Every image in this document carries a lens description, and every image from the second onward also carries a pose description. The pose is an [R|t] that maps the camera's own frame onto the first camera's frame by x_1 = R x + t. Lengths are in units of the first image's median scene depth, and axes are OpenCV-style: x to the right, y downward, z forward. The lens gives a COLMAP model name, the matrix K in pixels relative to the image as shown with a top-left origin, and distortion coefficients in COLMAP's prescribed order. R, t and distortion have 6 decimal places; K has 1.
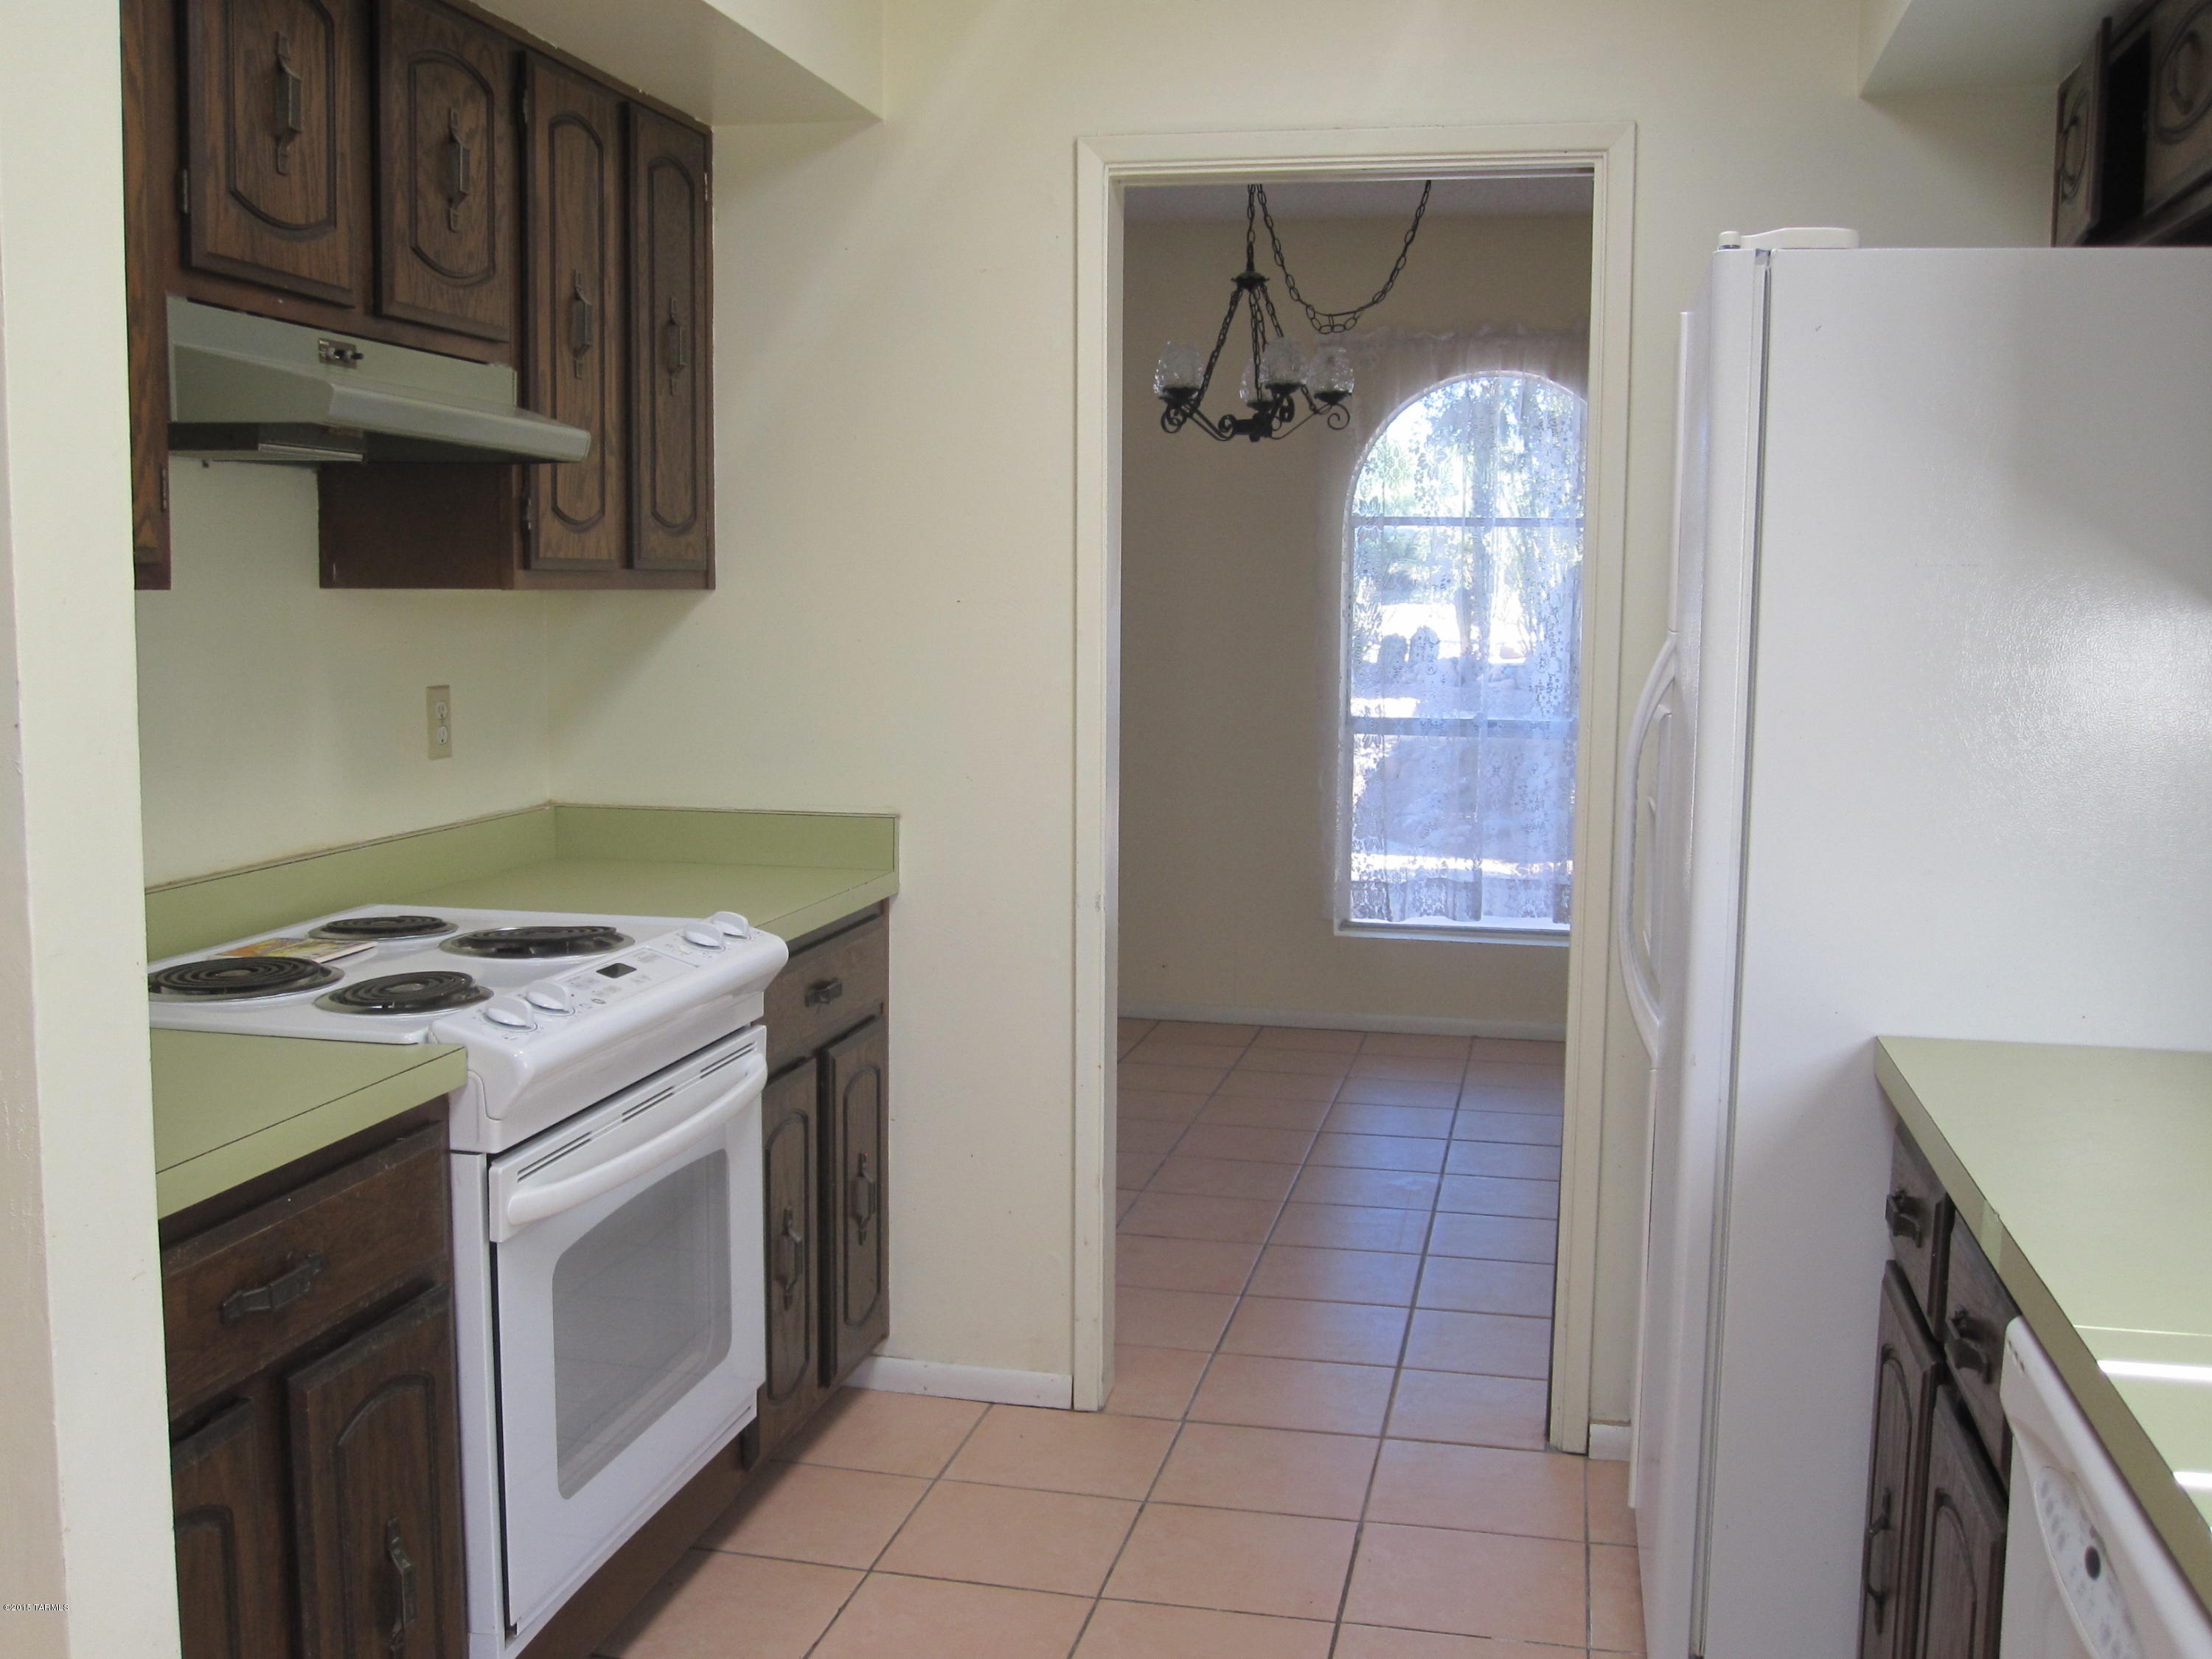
lens RADIAL K [[2168.7, 0, 1100.4], [0, 2168.7, 843.1], [0, 0, 1]] dist [-0.069342, 0.000000]
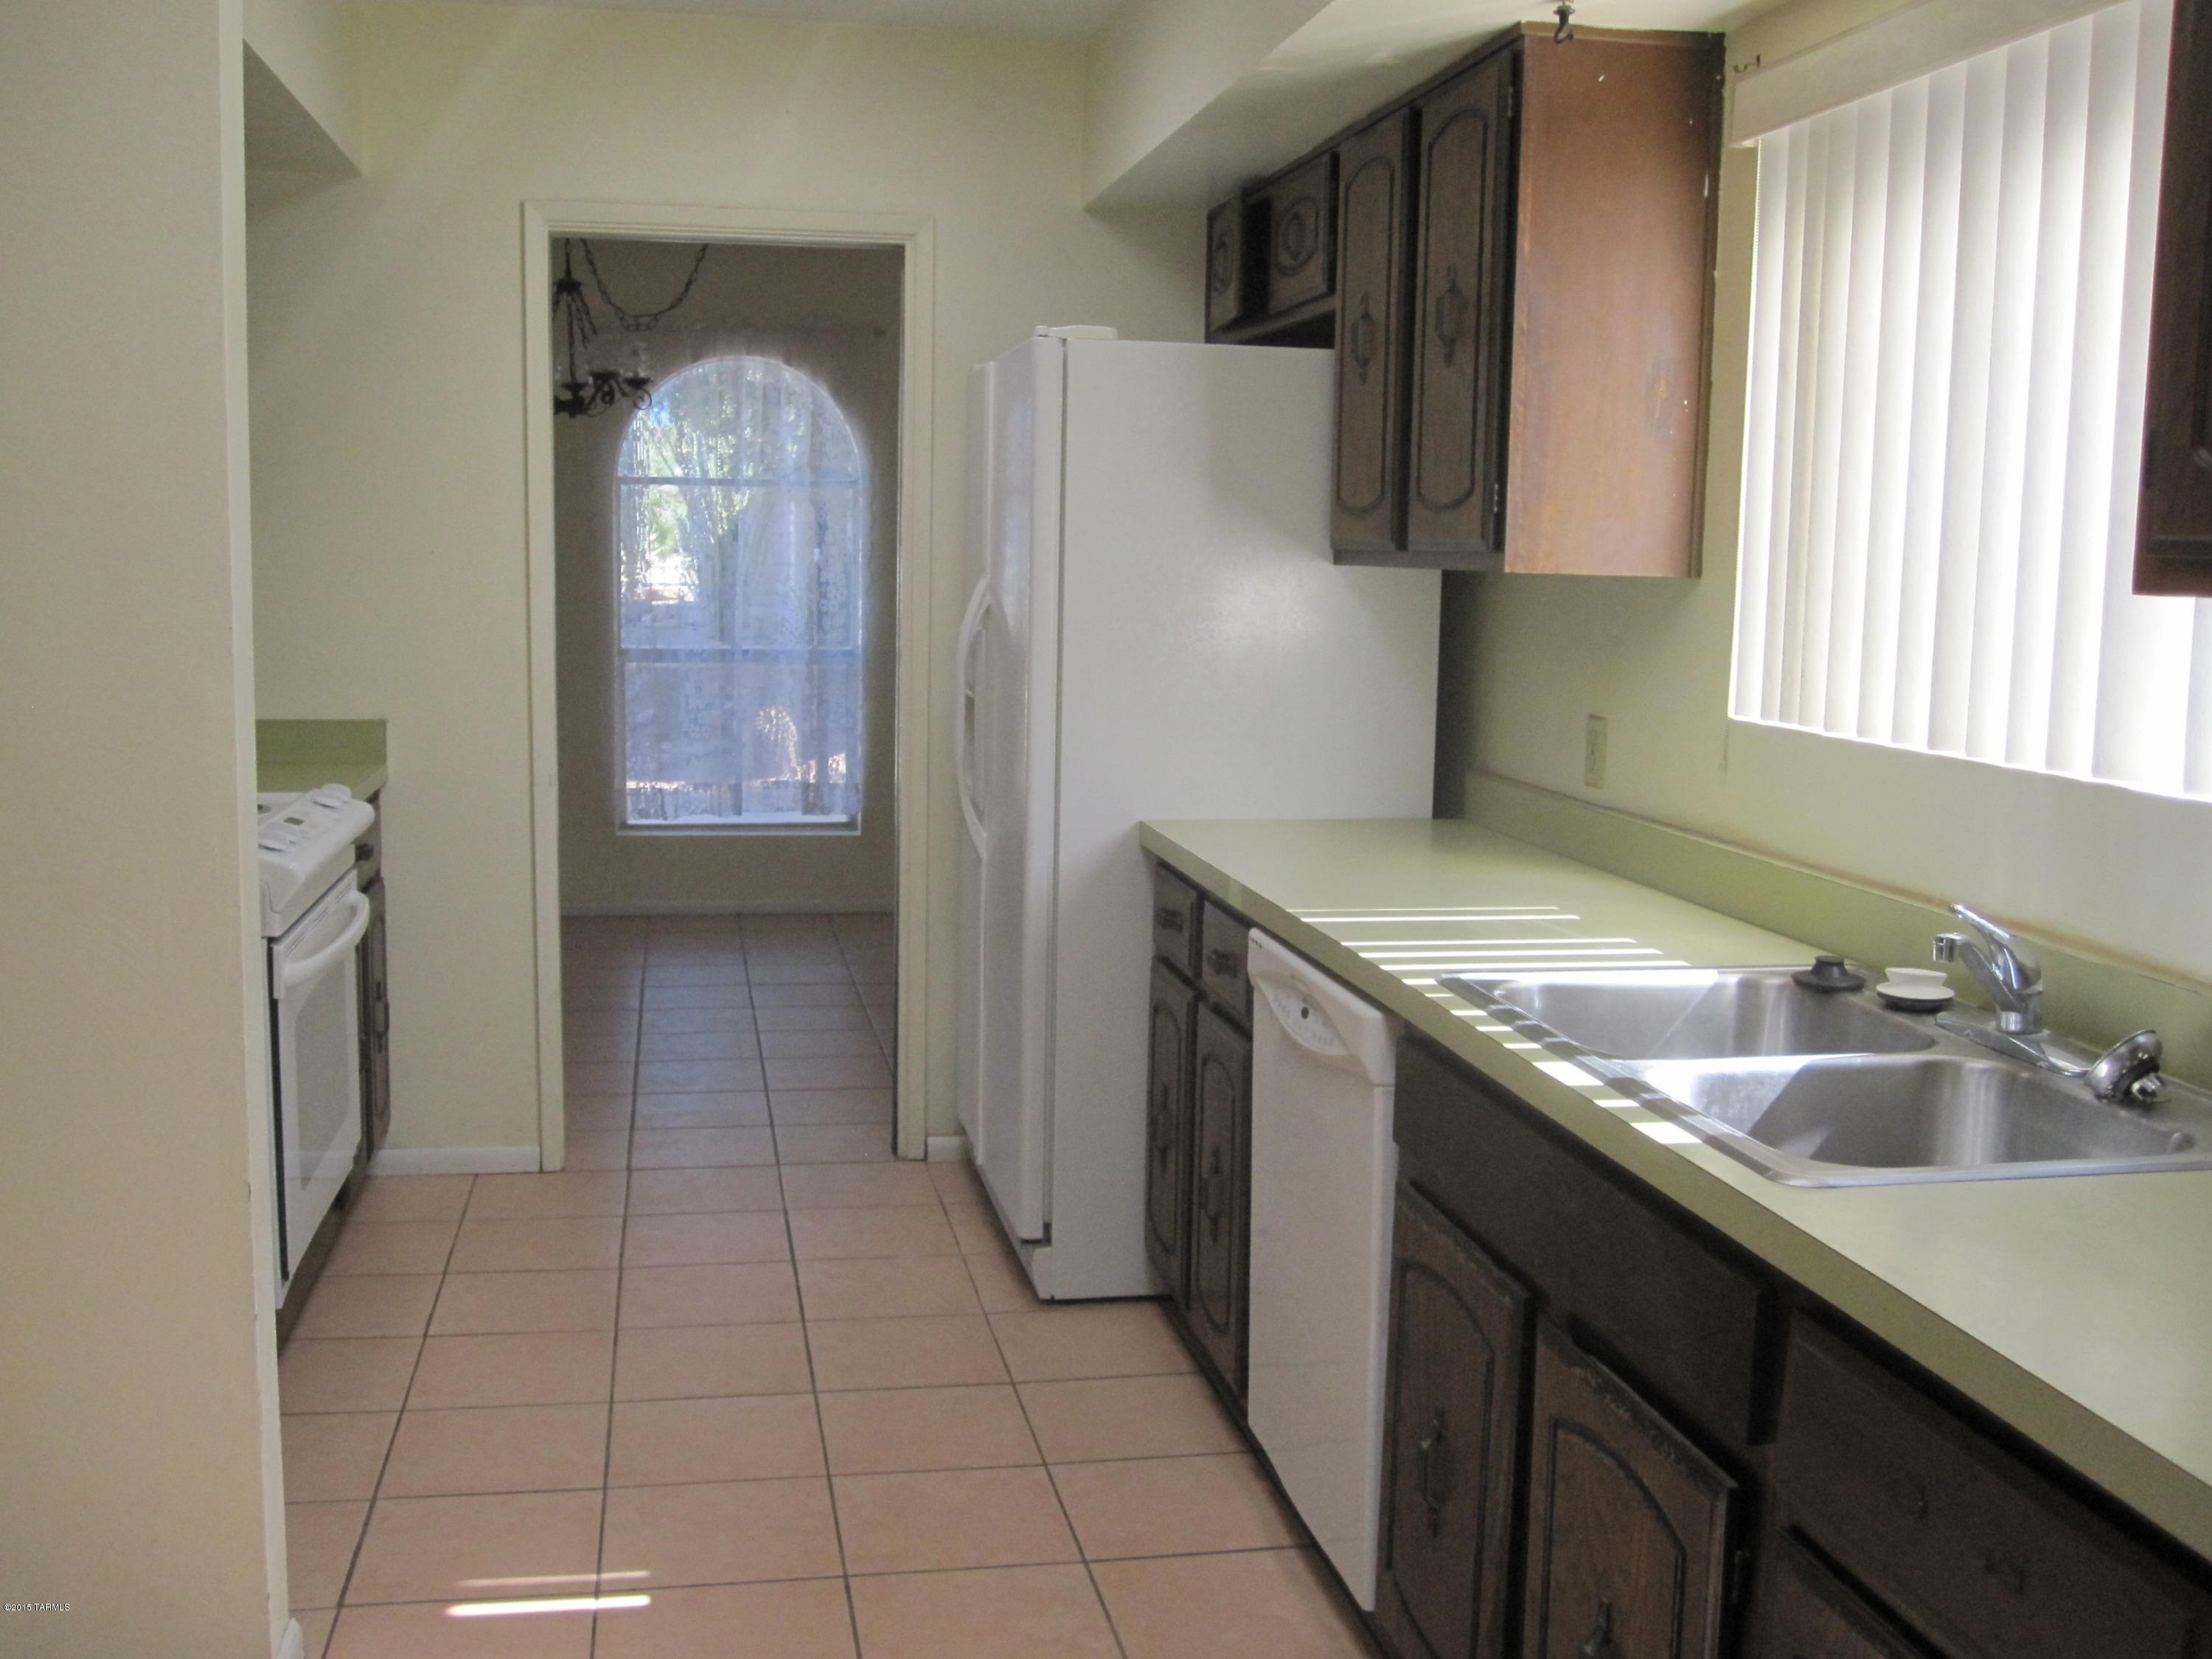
lens RADIAL K [[2168.7, 0, 1107.9], [0, 2168.7, 827.2], [0, 0, 1]] dist [-0.069342, 0.000000]
pose [[0.918285, -0.045025, 0.393352, -0.144826], [0.037531, 0.998938, 0.026727, 0.023156], [-0.394137, -0.009780, 0.919000, -0.237466]]
